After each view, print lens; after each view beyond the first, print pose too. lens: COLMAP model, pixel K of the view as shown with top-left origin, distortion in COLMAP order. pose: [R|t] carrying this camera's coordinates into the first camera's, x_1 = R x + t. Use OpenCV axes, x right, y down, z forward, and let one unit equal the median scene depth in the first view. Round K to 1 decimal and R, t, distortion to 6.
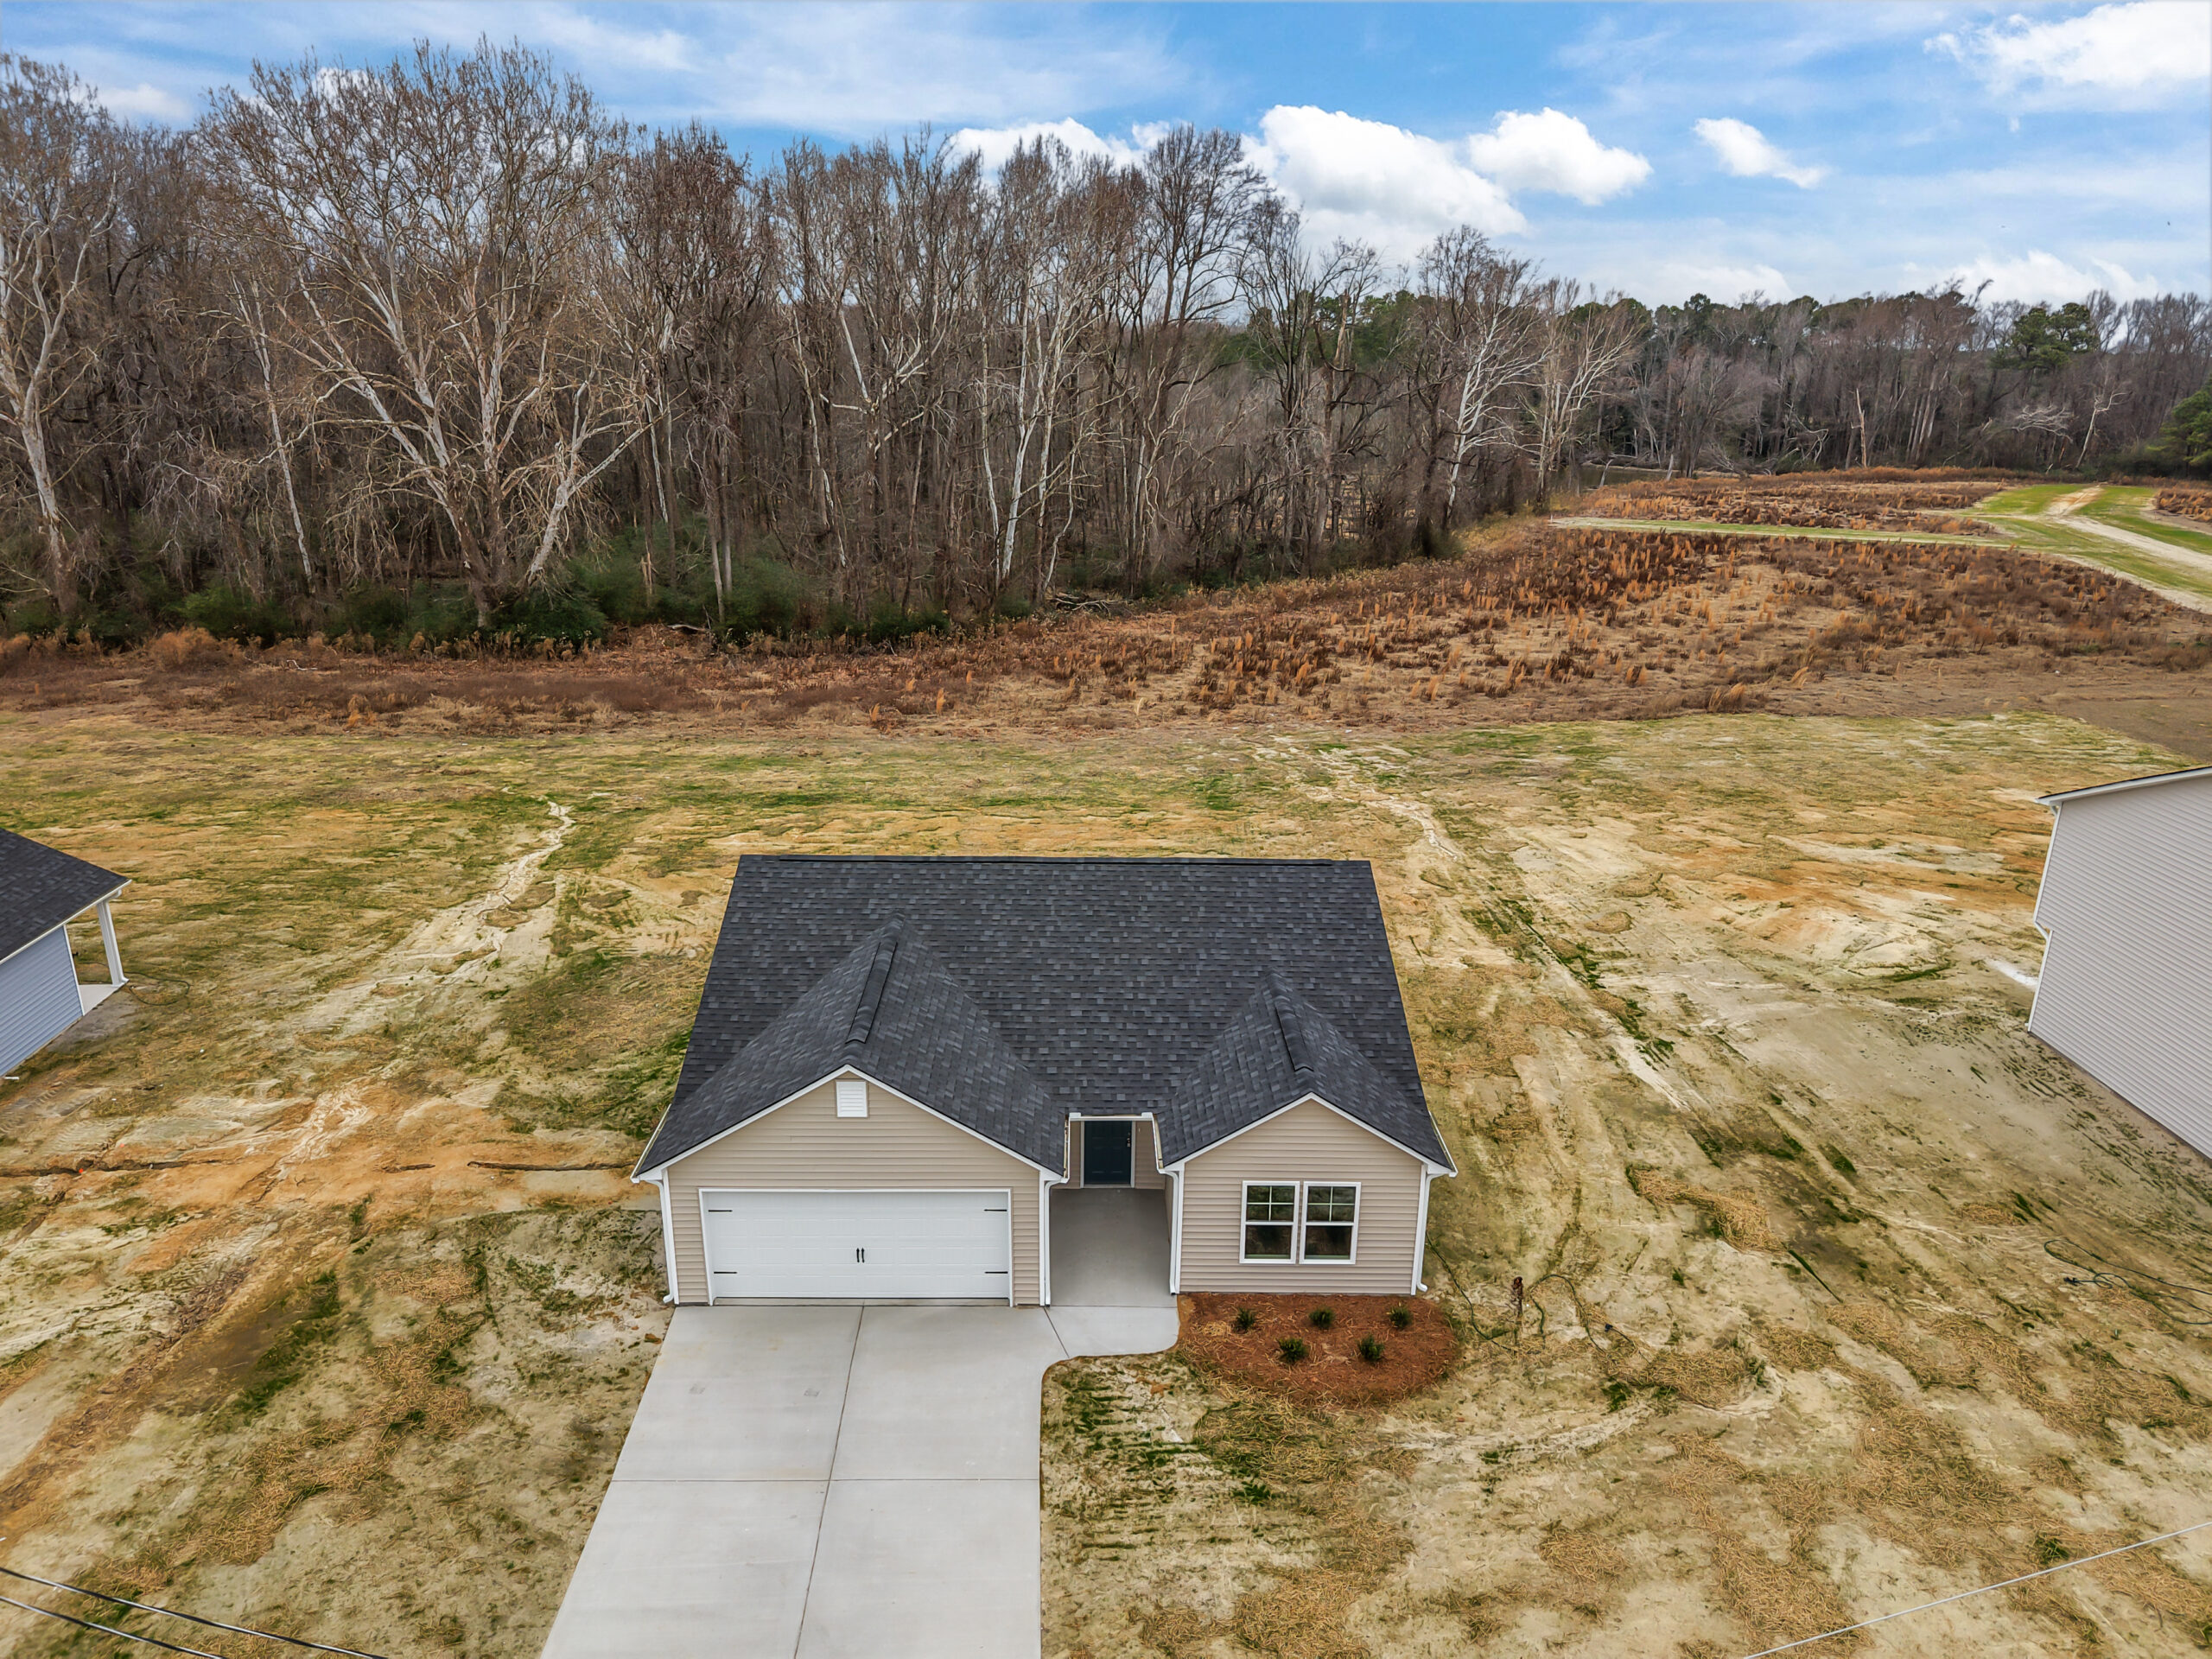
lens RADIAL K [[1490.0, 0, 1106.0], [0, 1490.0, 829.5], [0, 0, 1]] dist [0.004206, -0.001184]
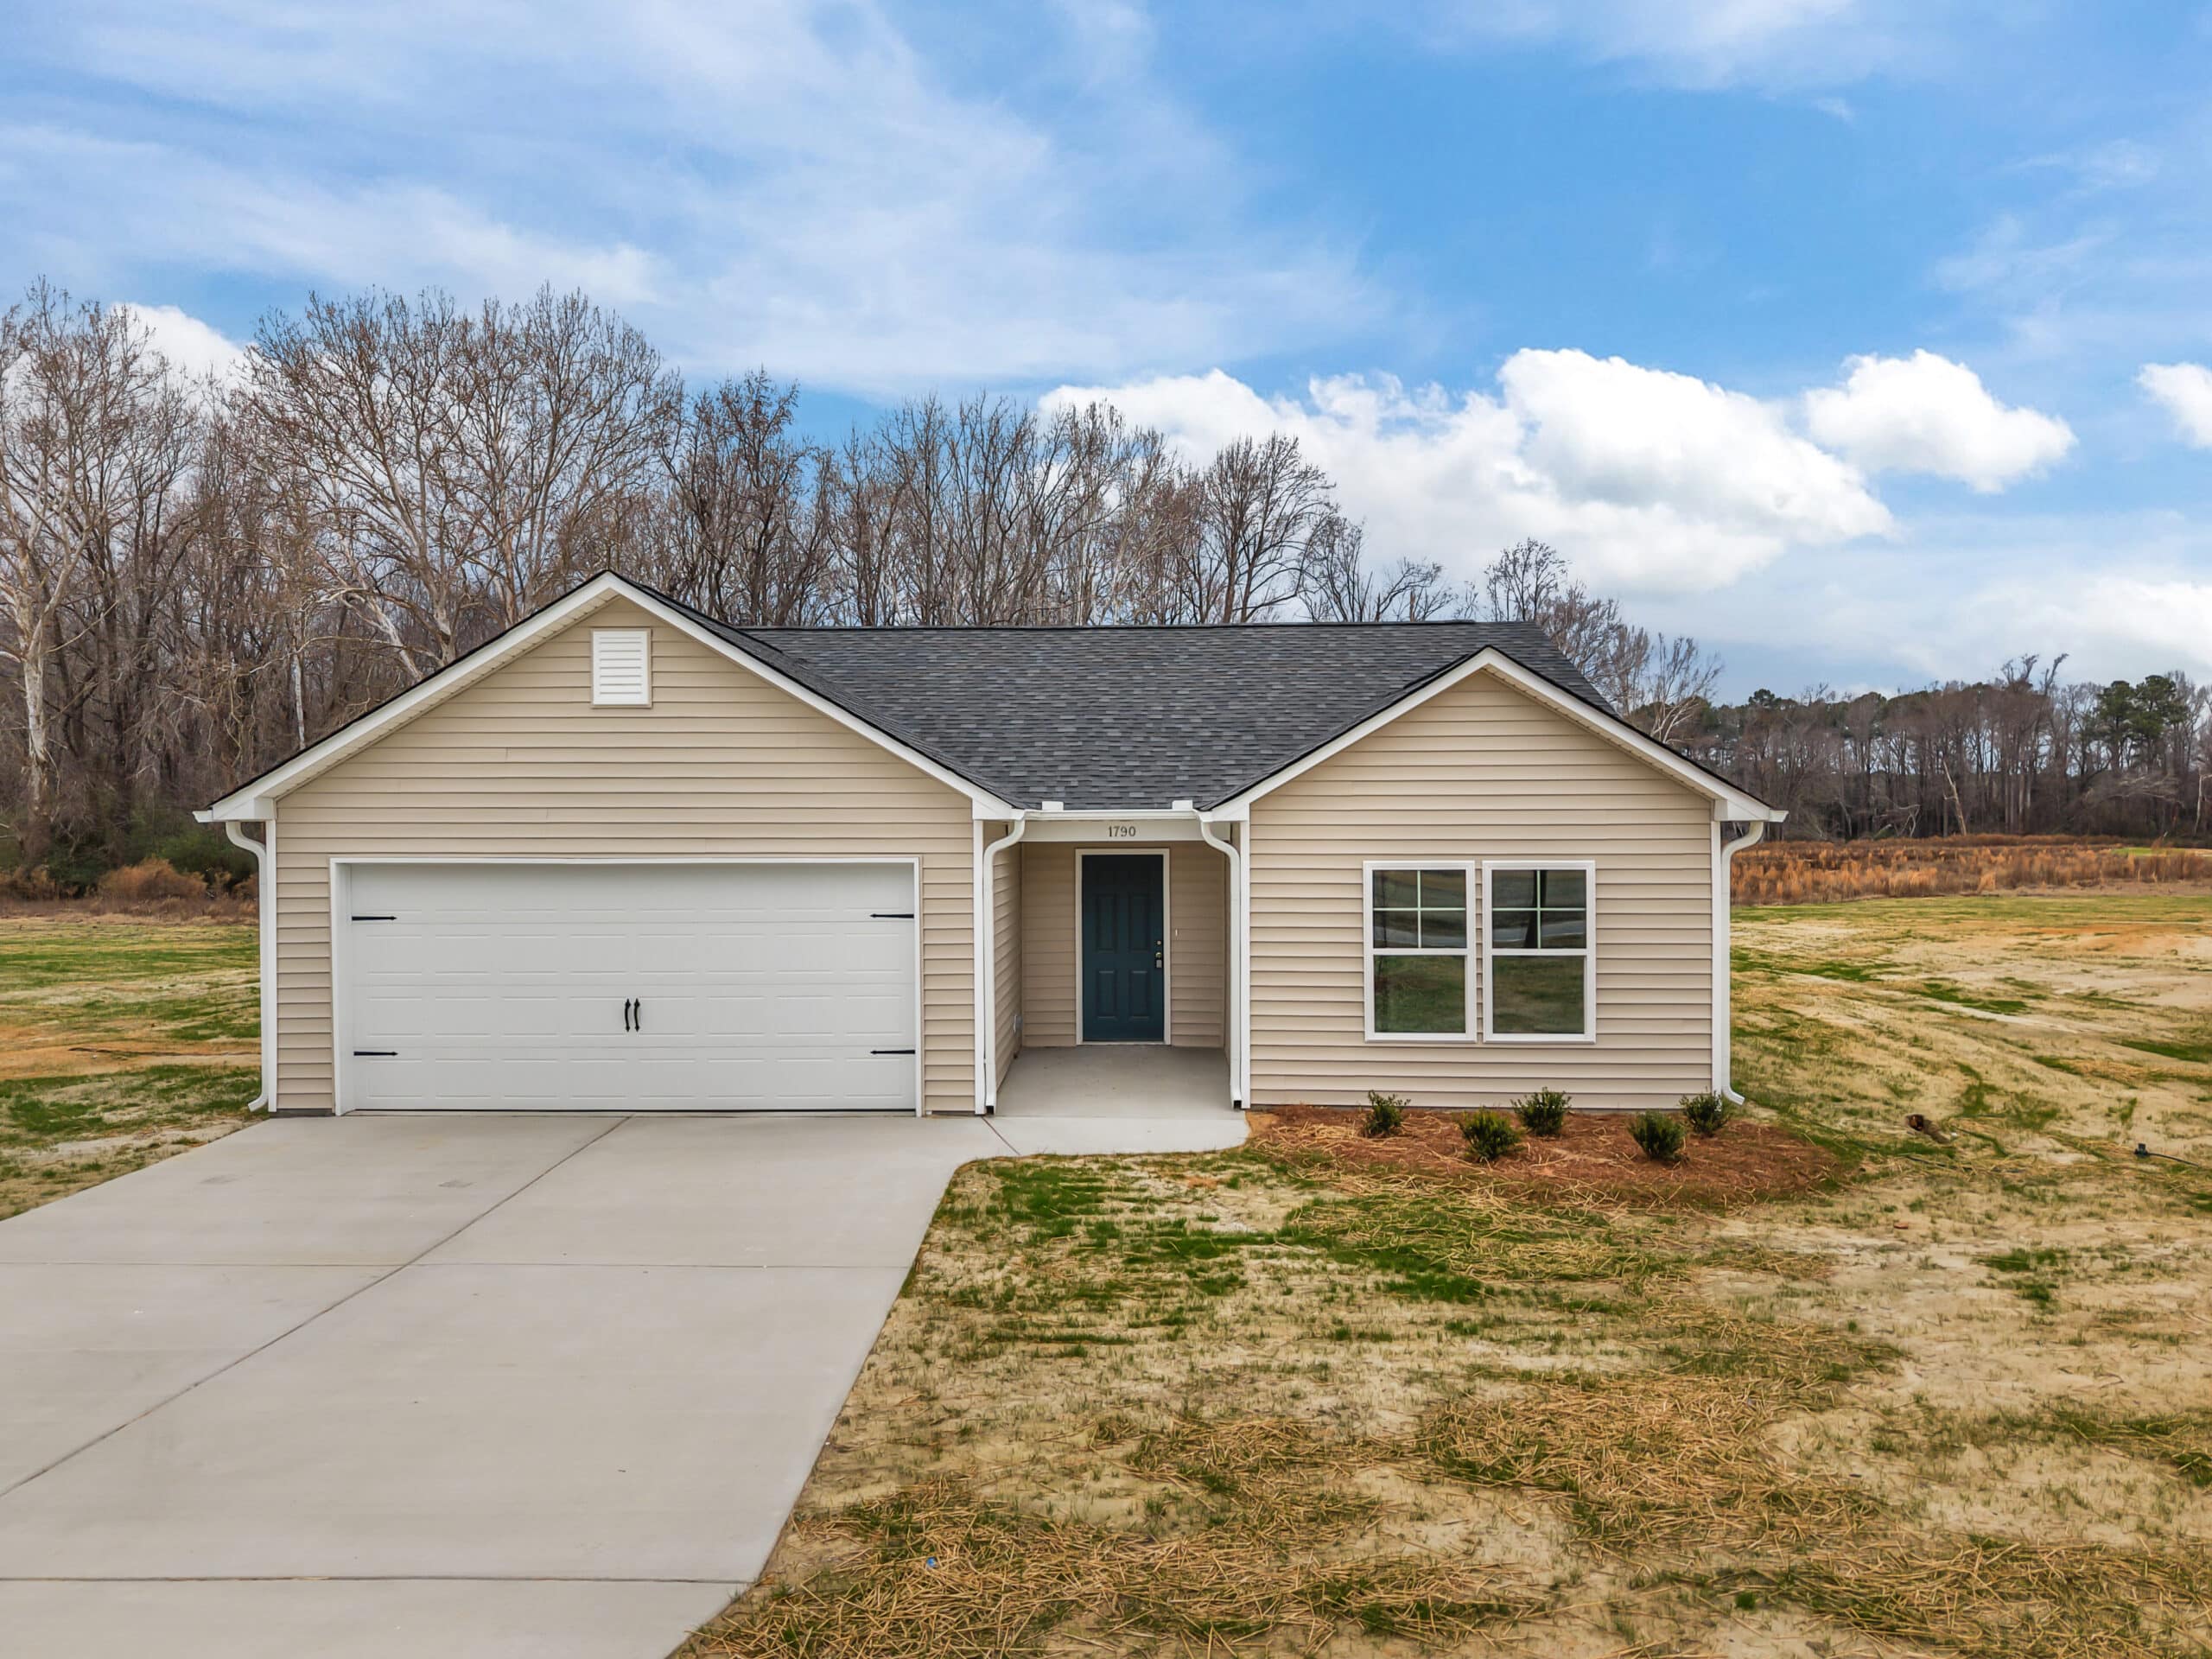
lens RADIAL K [[1490.0, 0, 1106.0], [0, 1490.0, 829.5], [0, 0, 1]] dist [0.004206, -0.001184]
pose [[0.998589, -0.018942, -0.049608, 0.031565], [0.002713, 0.951191, -0.308590, 0.441849], [0.053033, 0.308021, 0.949900, 0.566782]]
